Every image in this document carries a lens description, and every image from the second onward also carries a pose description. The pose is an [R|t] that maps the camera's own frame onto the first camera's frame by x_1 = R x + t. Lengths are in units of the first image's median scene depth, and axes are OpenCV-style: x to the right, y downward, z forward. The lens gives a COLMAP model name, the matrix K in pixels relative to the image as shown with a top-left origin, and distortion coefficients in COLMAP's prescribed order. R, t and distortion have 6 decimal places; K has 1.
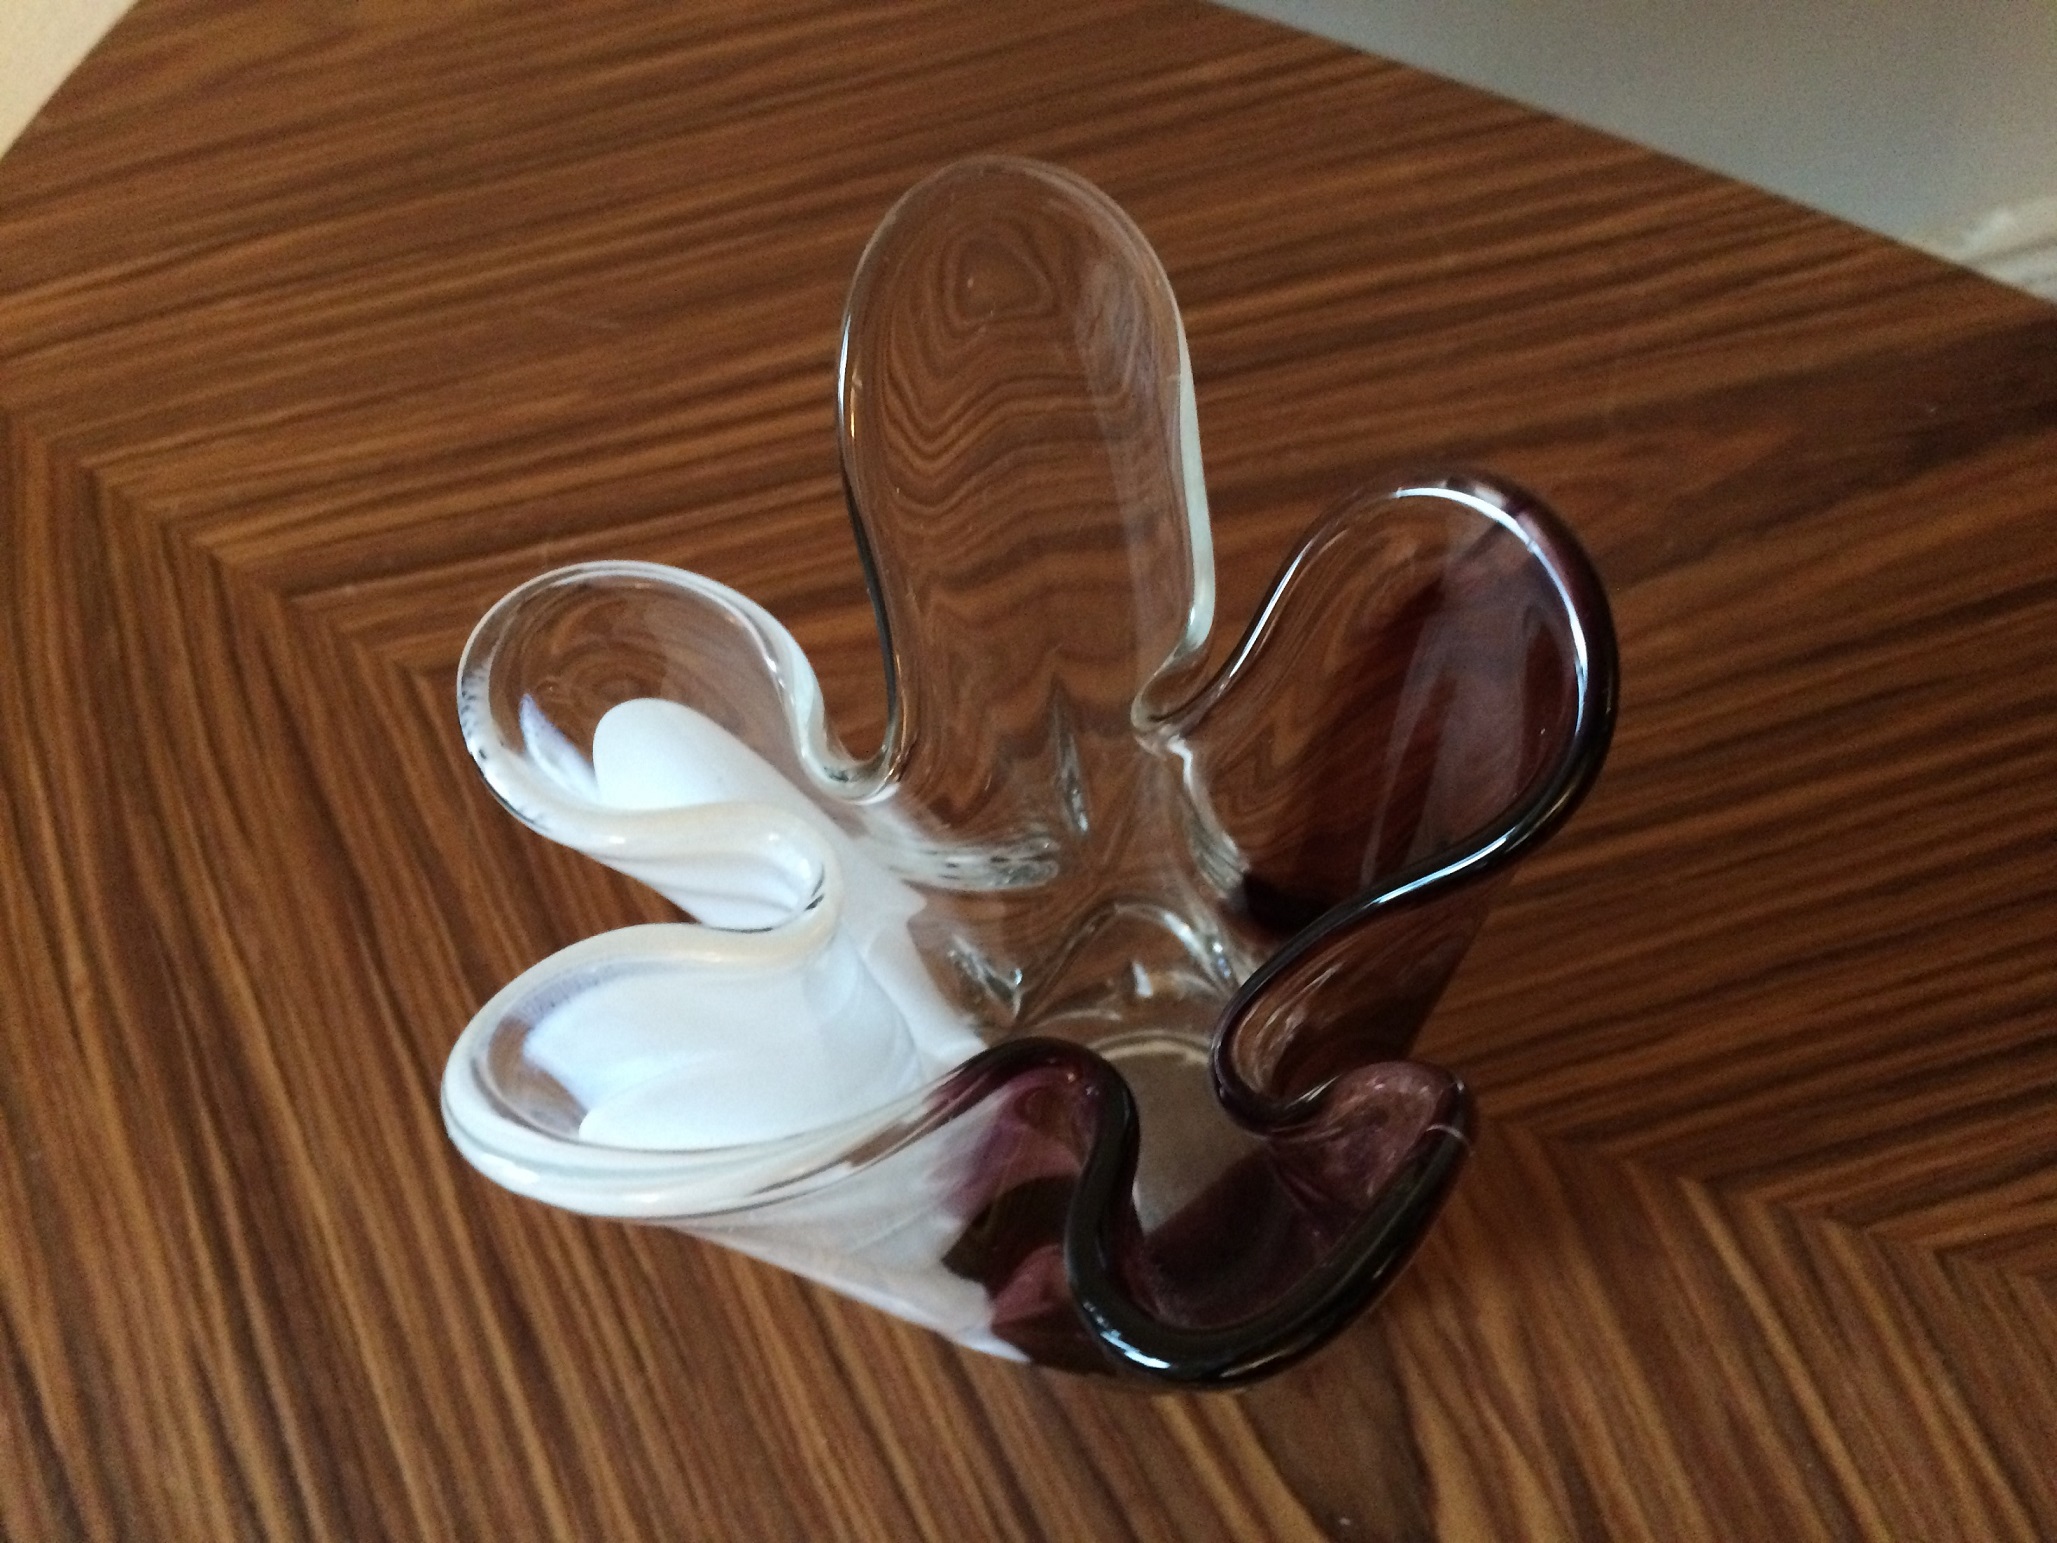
lens RADIAL K [[1822.2, 0, 1028.5], [0, 1822.2, 771.5], [0, 0, 1]] dist [0.066637, -0.139900]
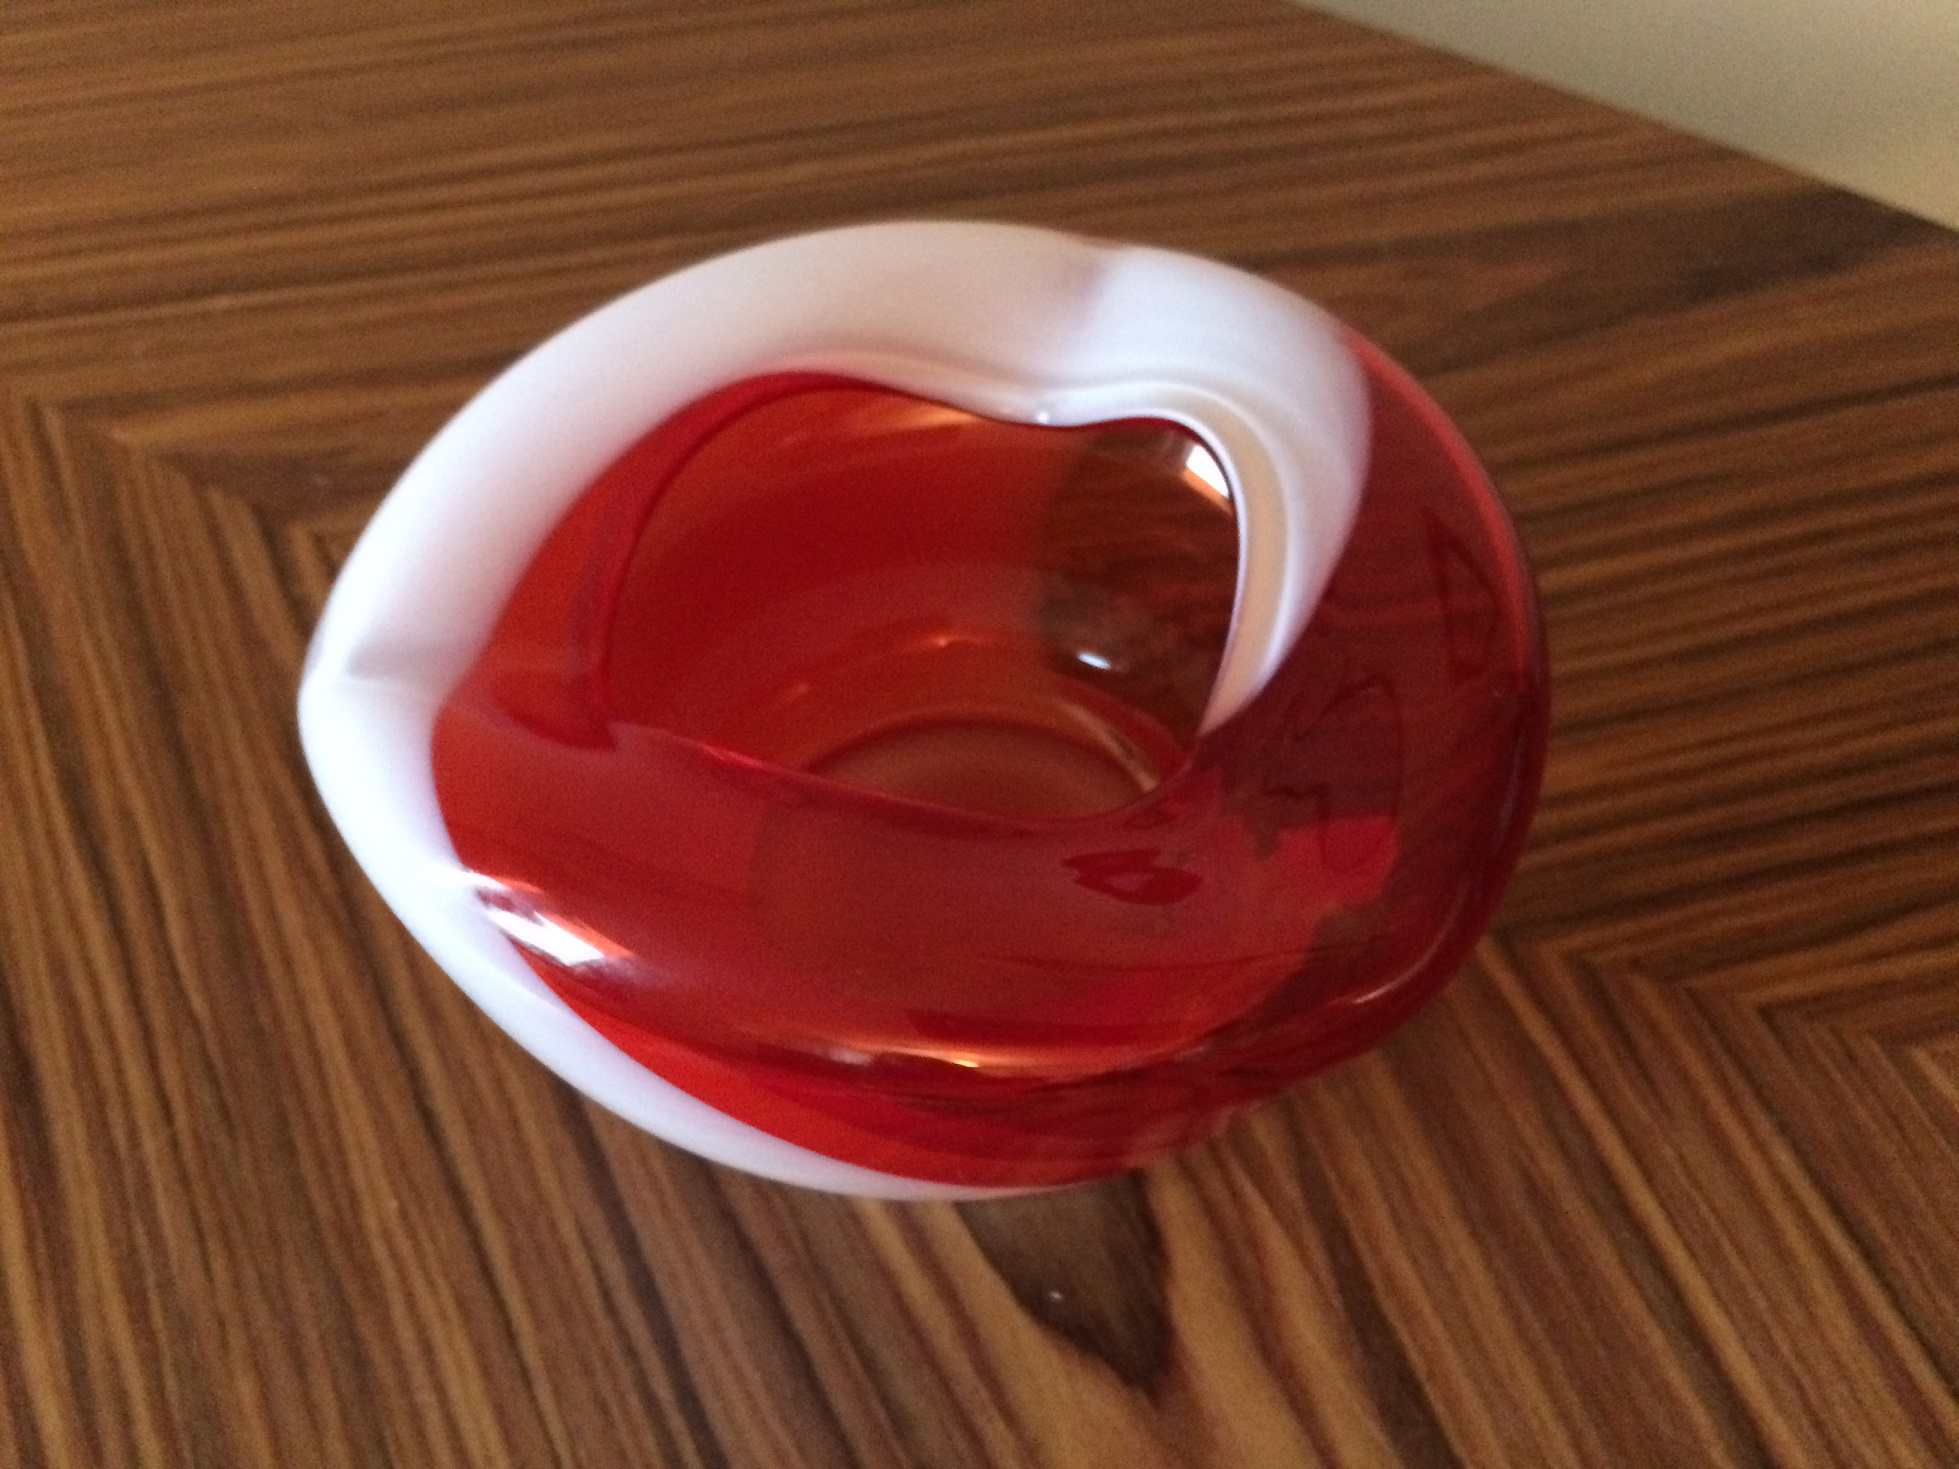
lens RADIAL K [[1726.9, 0, 987.5], [0, 1726.9, 758.7], [0, 0, 1]] dist [0.065634, -0.140245]
pose [[0.991507, 0.078951, 0.103344, 0.045517], [-0.059046, 0.981306, -0.183172, 0.299154], [-0.115873, 0.175514, 0.977634, 0.220990]]
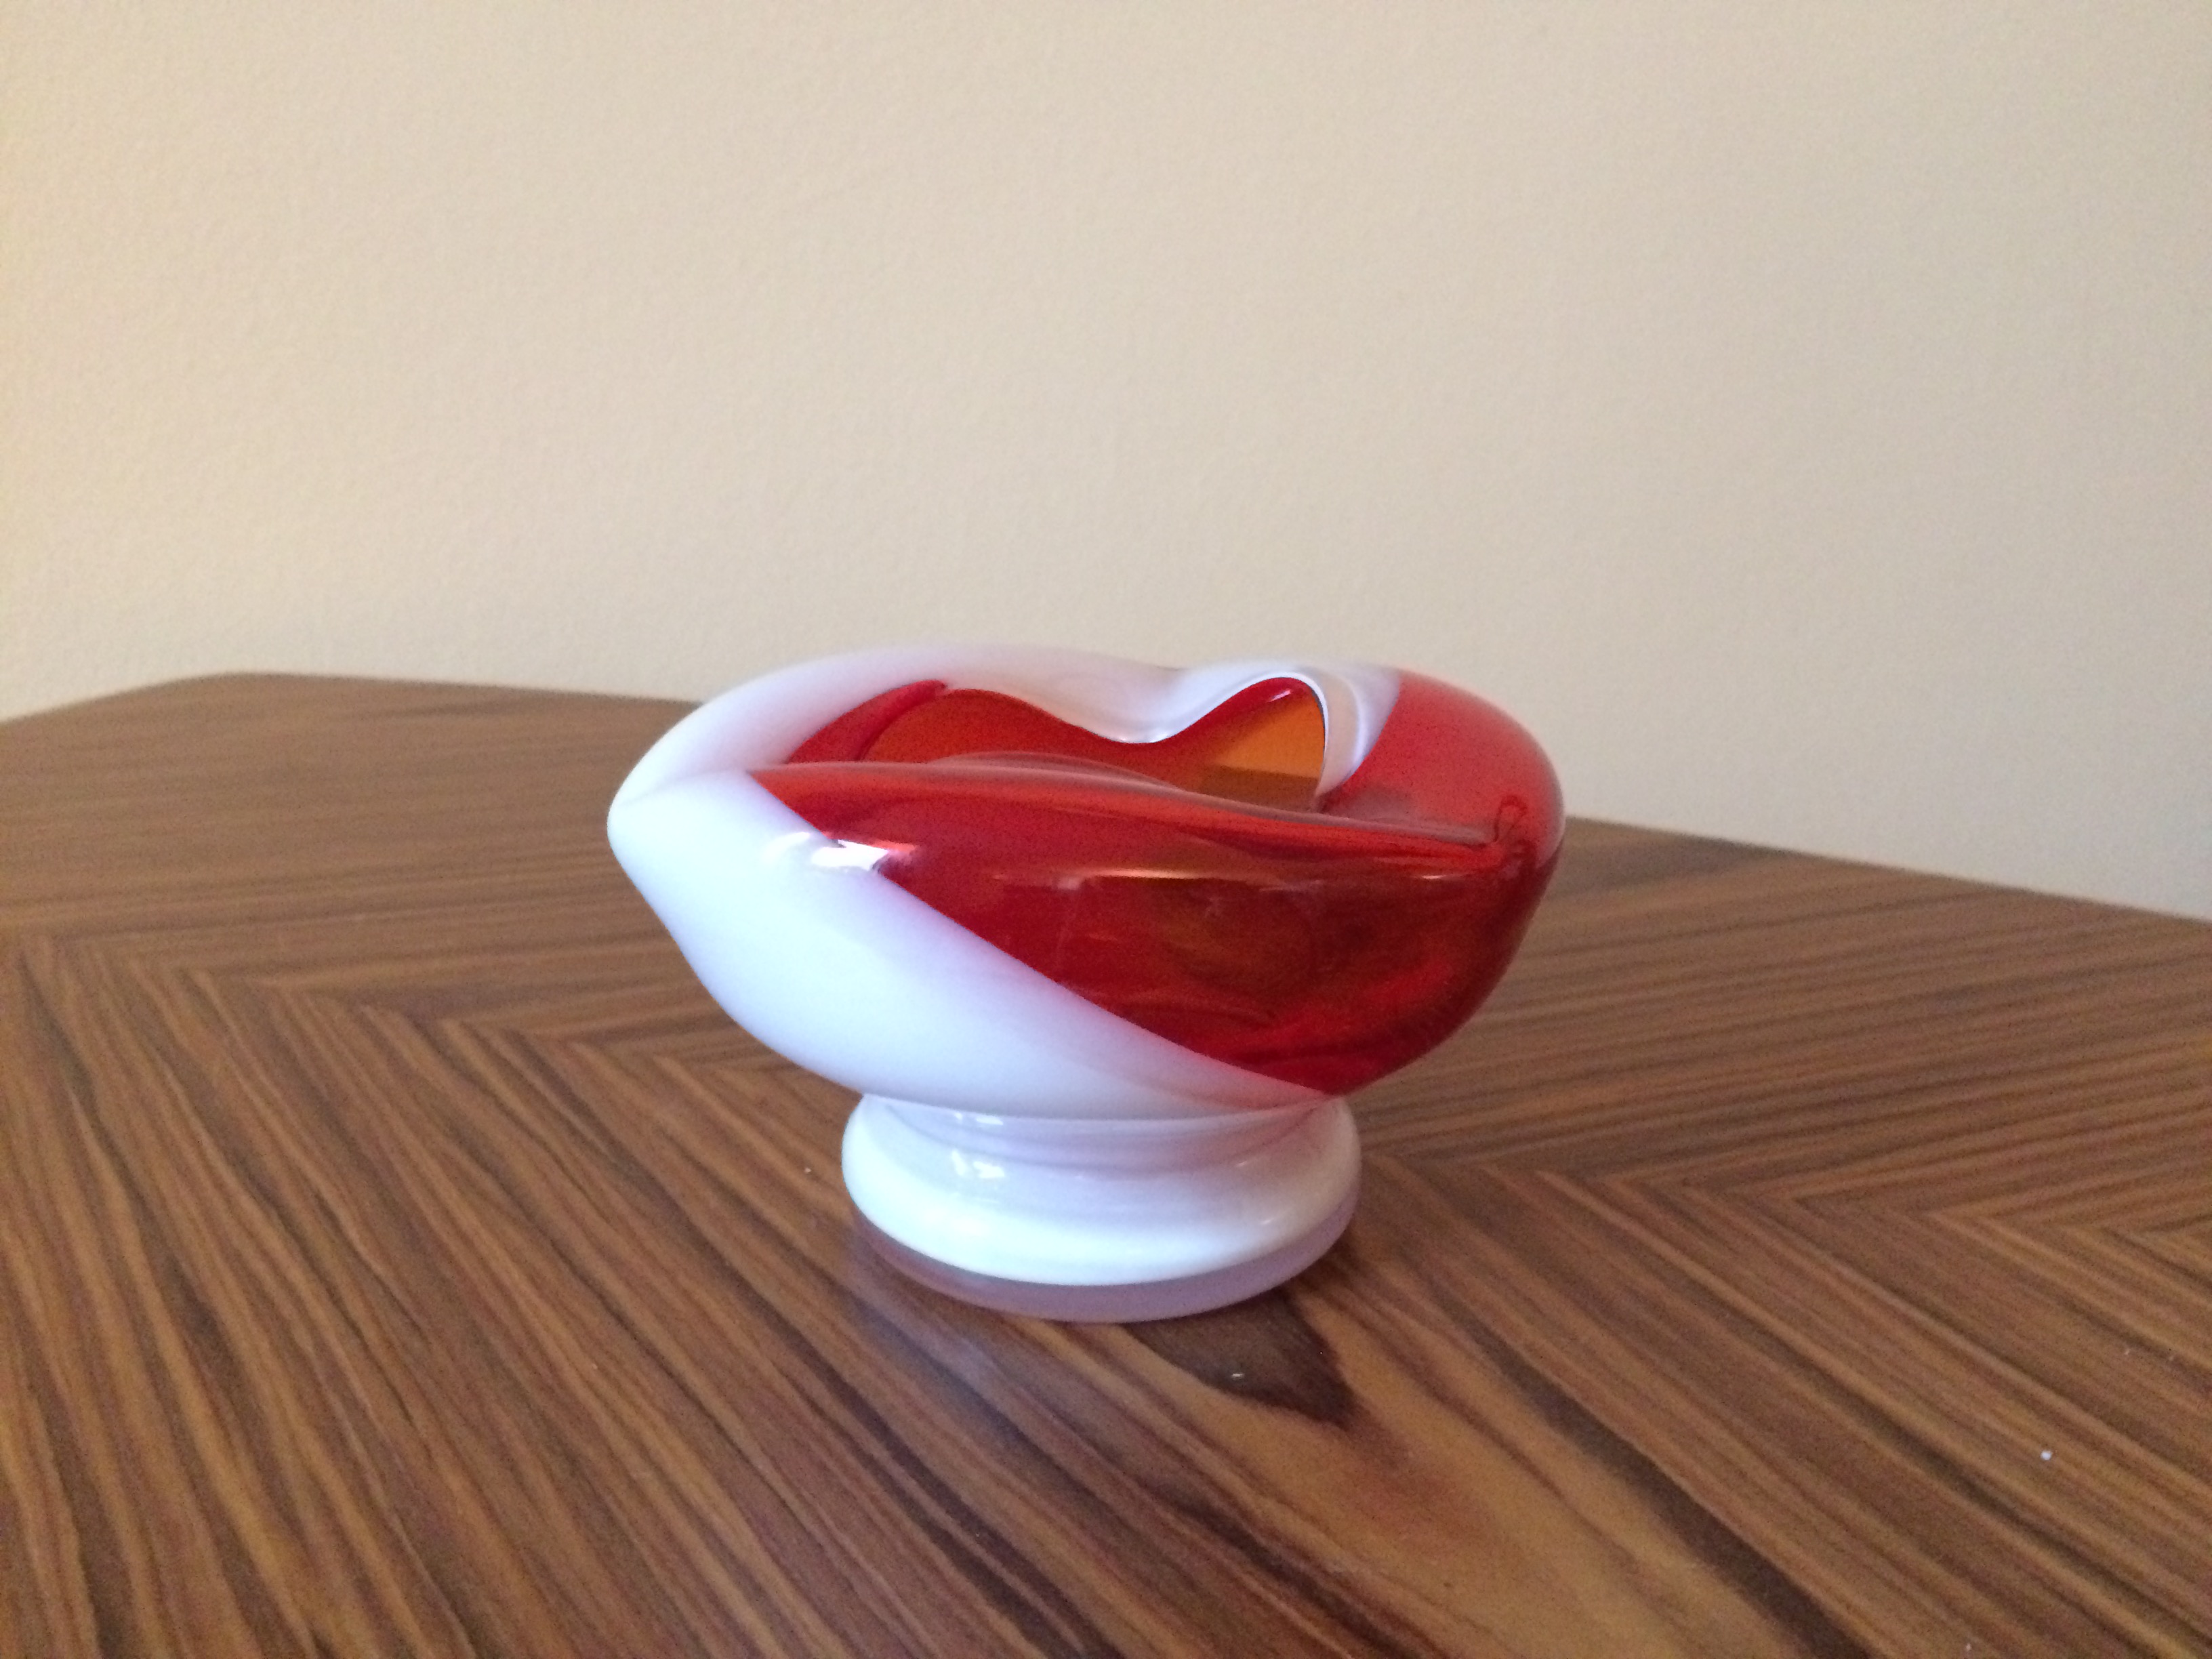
lens RADIAL K [[1959.5, 0, 1106.0], [0, 1959.5, 829.5], [0, 0, 1]] dist [0.066637, -0.139900]
pose [[0.978526, 0.125498, 0.163517, -0.062573], [0.031547, 0.692764, -0.720474, 0.826916], [-0.203696, 0.710161, 0.673928, 0.207344]]
